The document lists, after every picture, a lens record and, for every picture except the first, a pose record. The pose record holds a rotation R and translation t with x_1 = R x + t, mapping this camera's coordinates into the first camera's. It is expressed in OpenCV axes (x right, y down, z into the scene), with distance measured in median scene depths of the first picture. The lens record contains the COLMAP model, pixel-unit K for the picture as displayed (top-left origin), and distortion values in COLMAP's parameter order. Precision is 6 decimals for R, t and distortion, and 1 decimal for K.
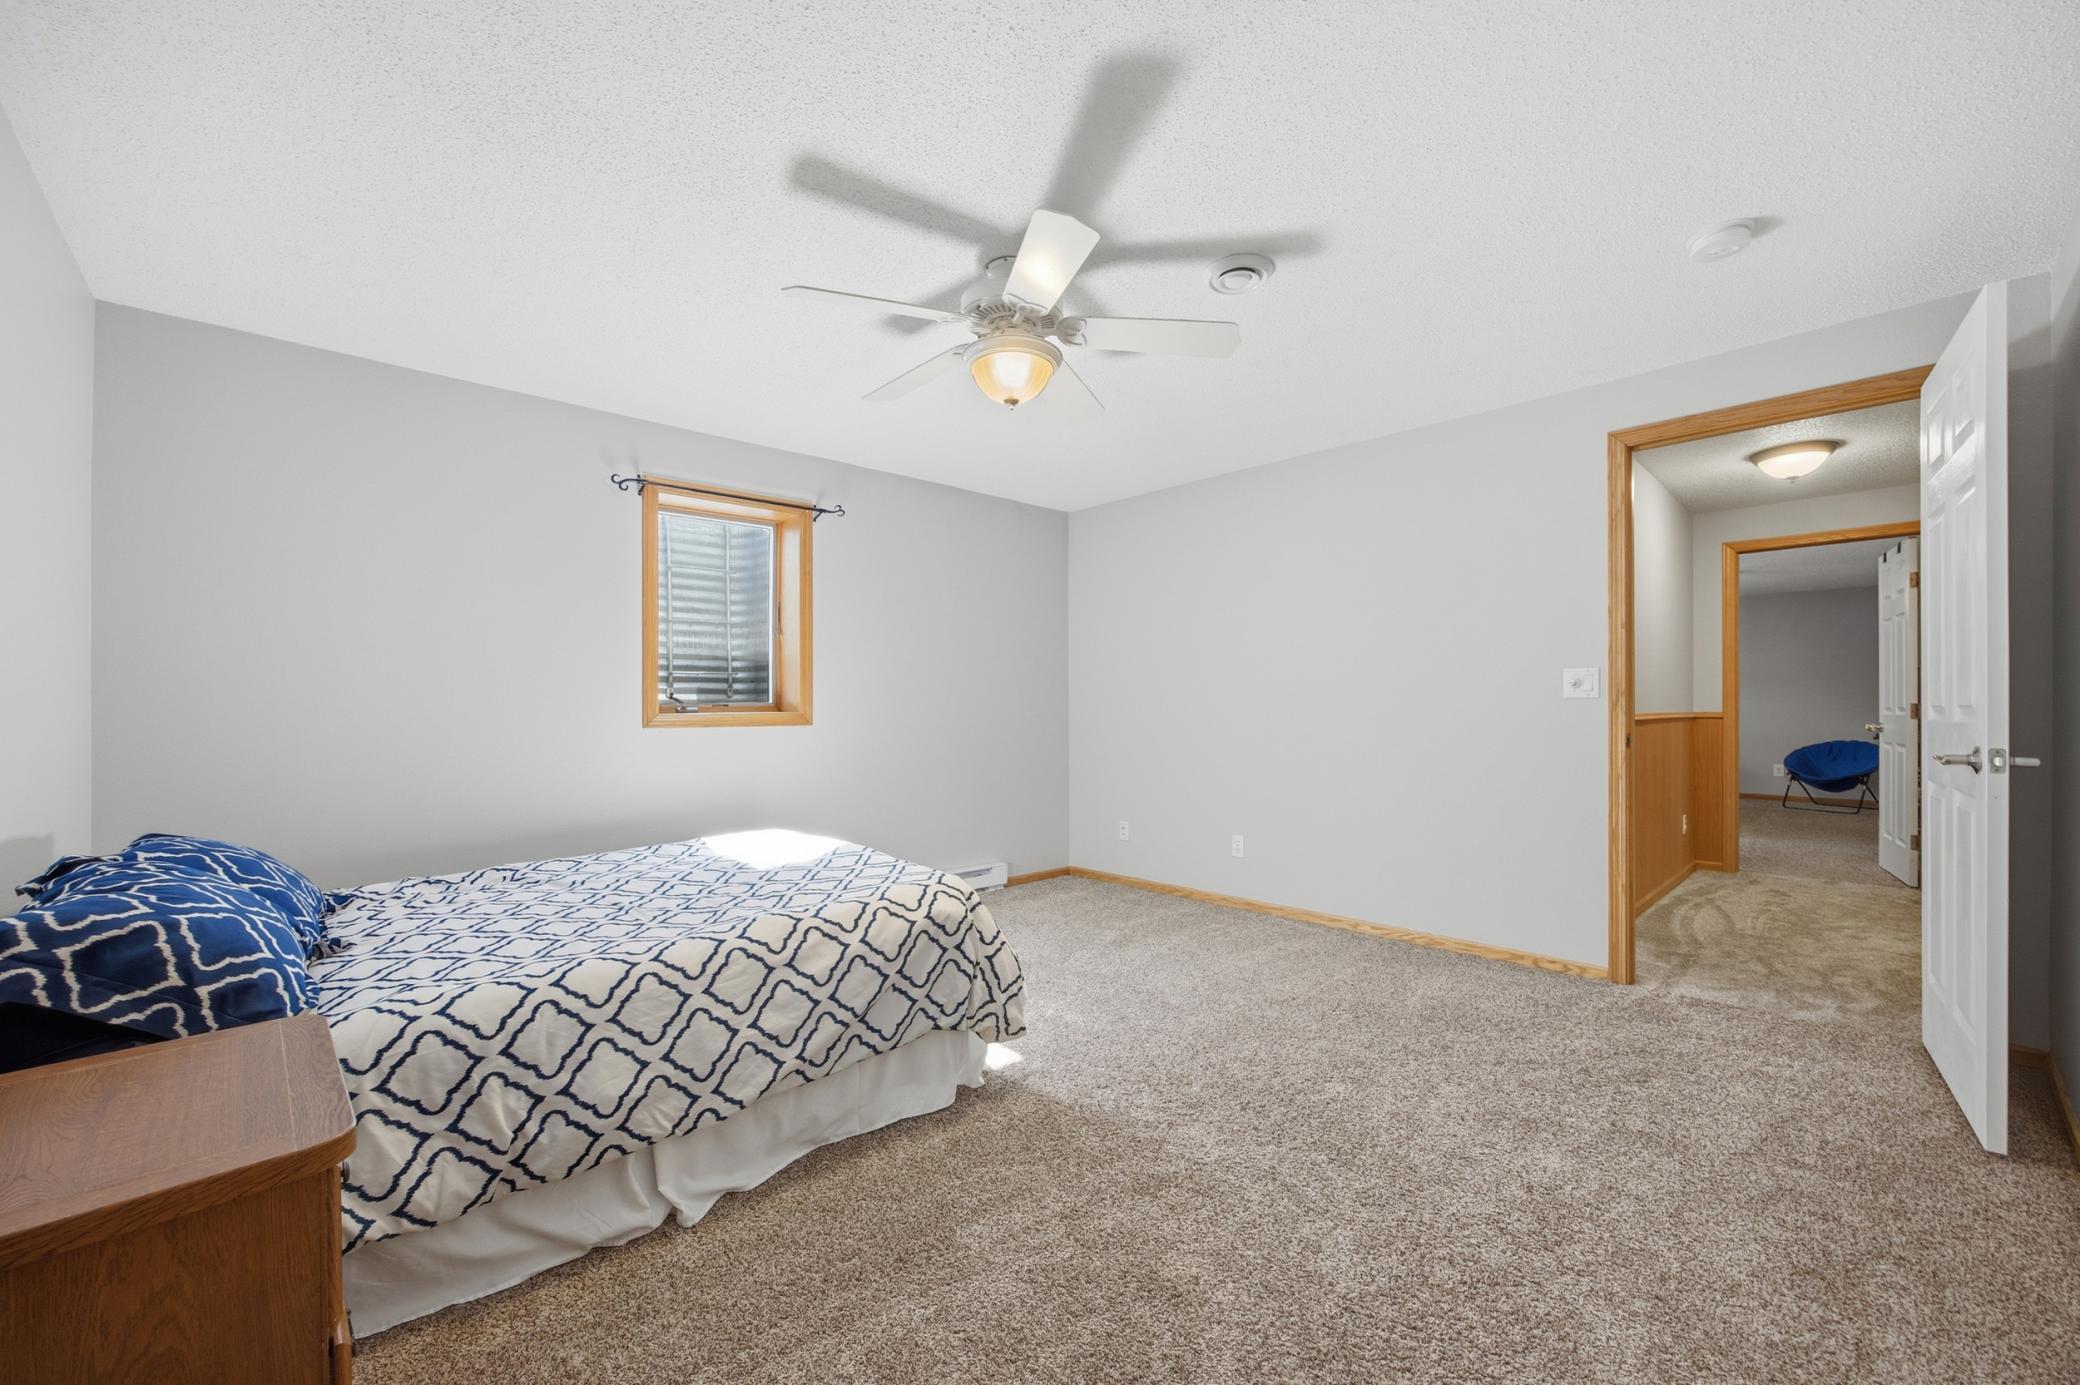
lens RADIAL K [[813.4, 0, 1043.4], [0, 813.4, 703.1], [0, 0, 1]] dist [-0.000309, 0.000091]
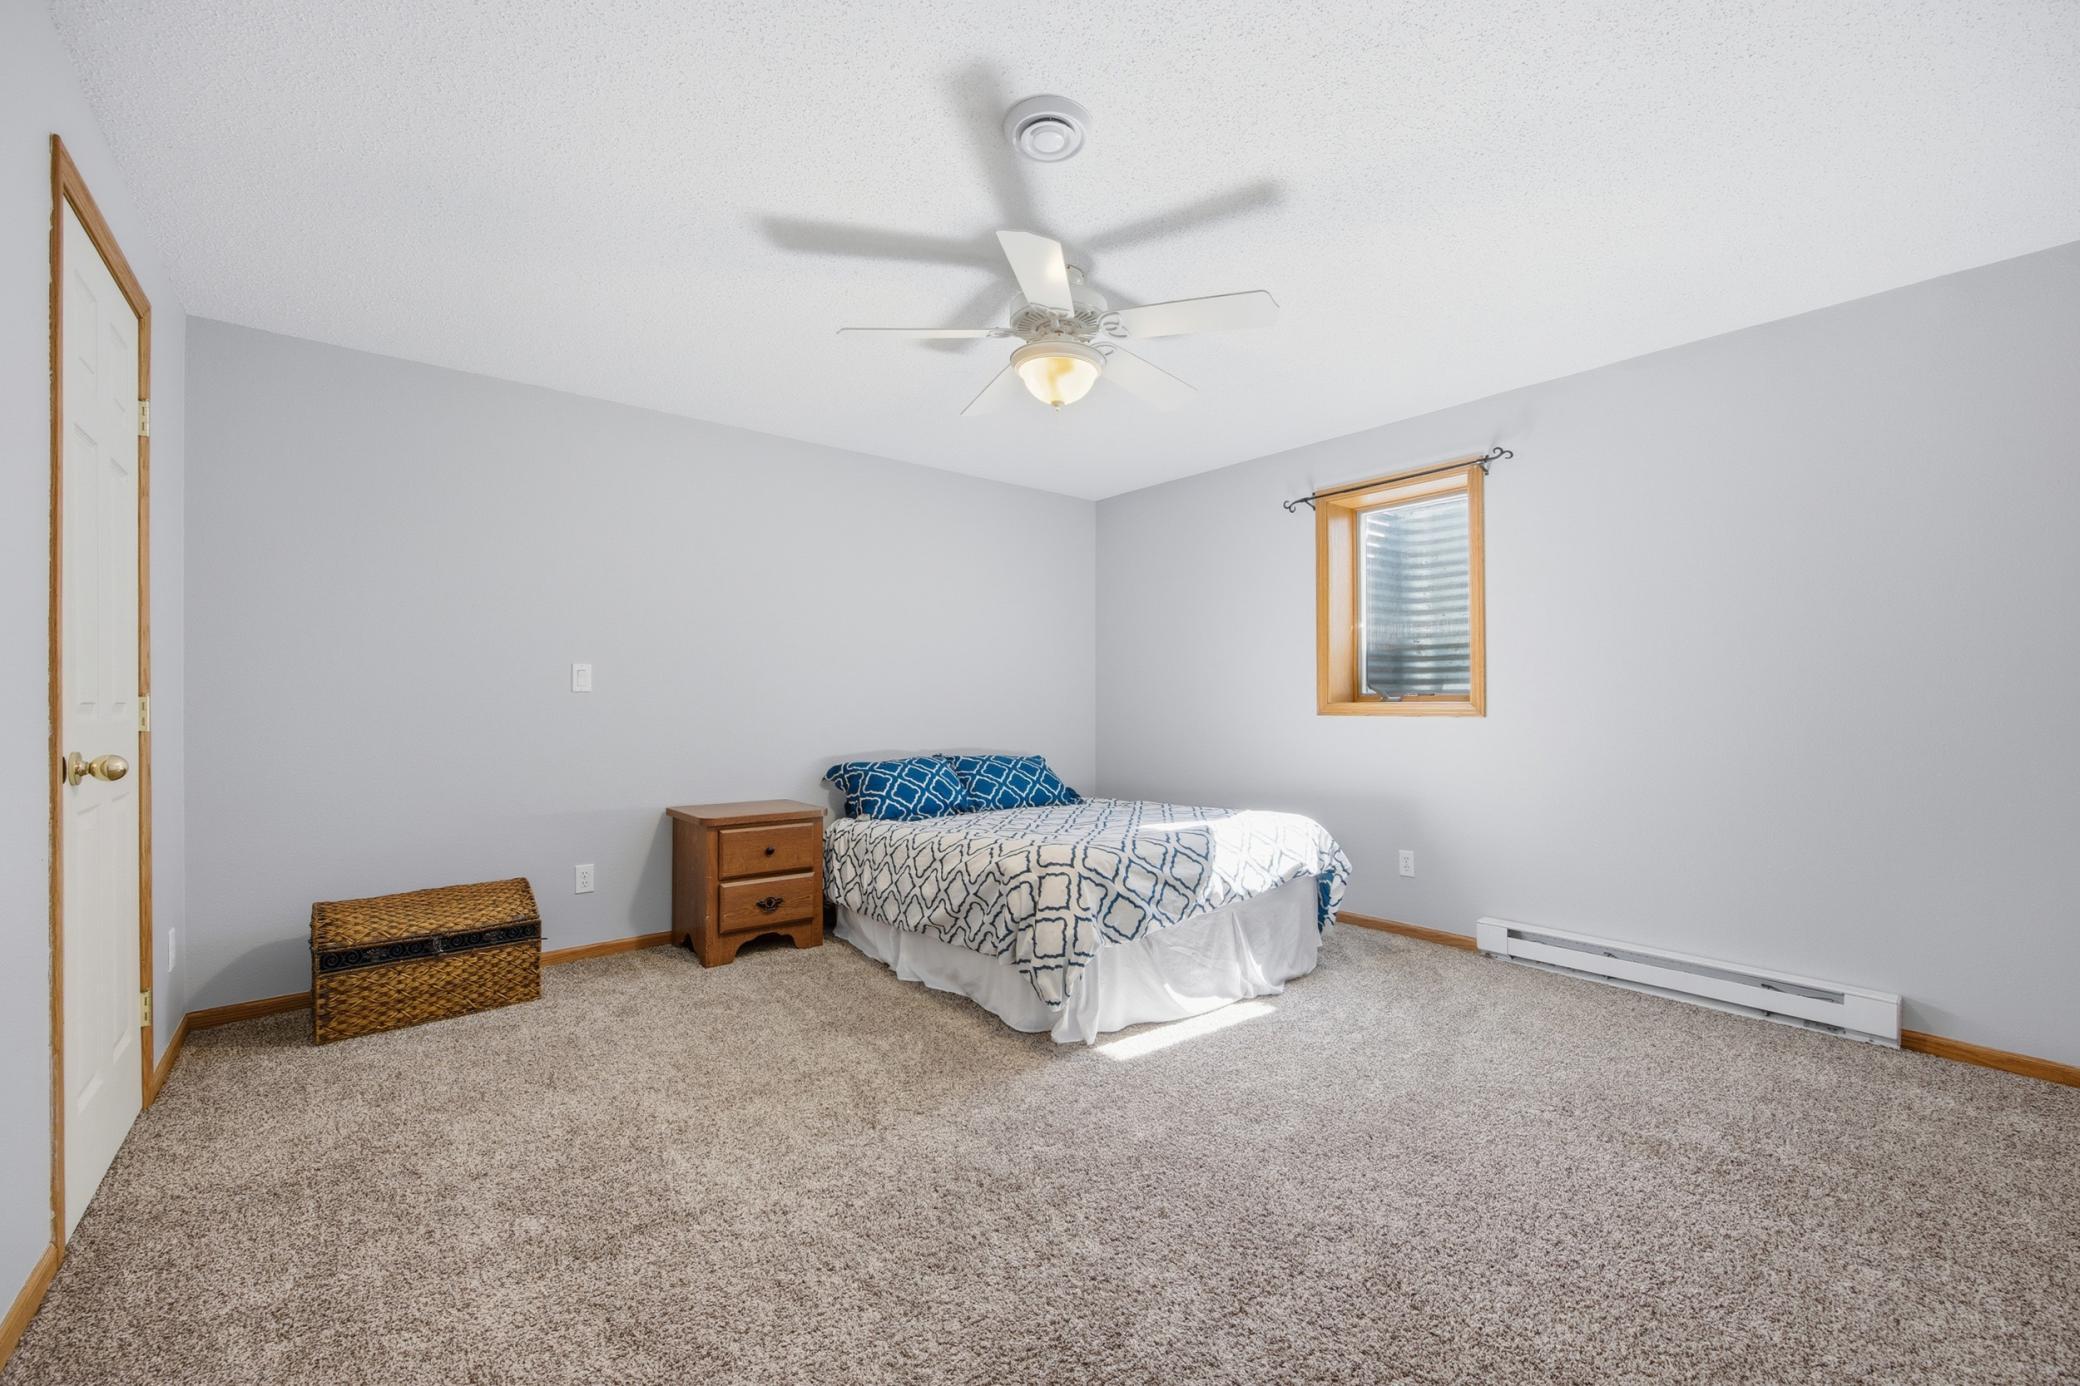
lens RADIAL K [[813.4, 0, 1043.4], [0, 813.4, 703.6], [0, 0, 1]] dist [-0.000309, 0.000091]
pose [[-0.023127, 0.004786, -0.999721, 1.095617], [0.002263, 0.999986, 0.004735, 0.013590], [0.999730, -0.002153, -0.023137, 1.092180]]
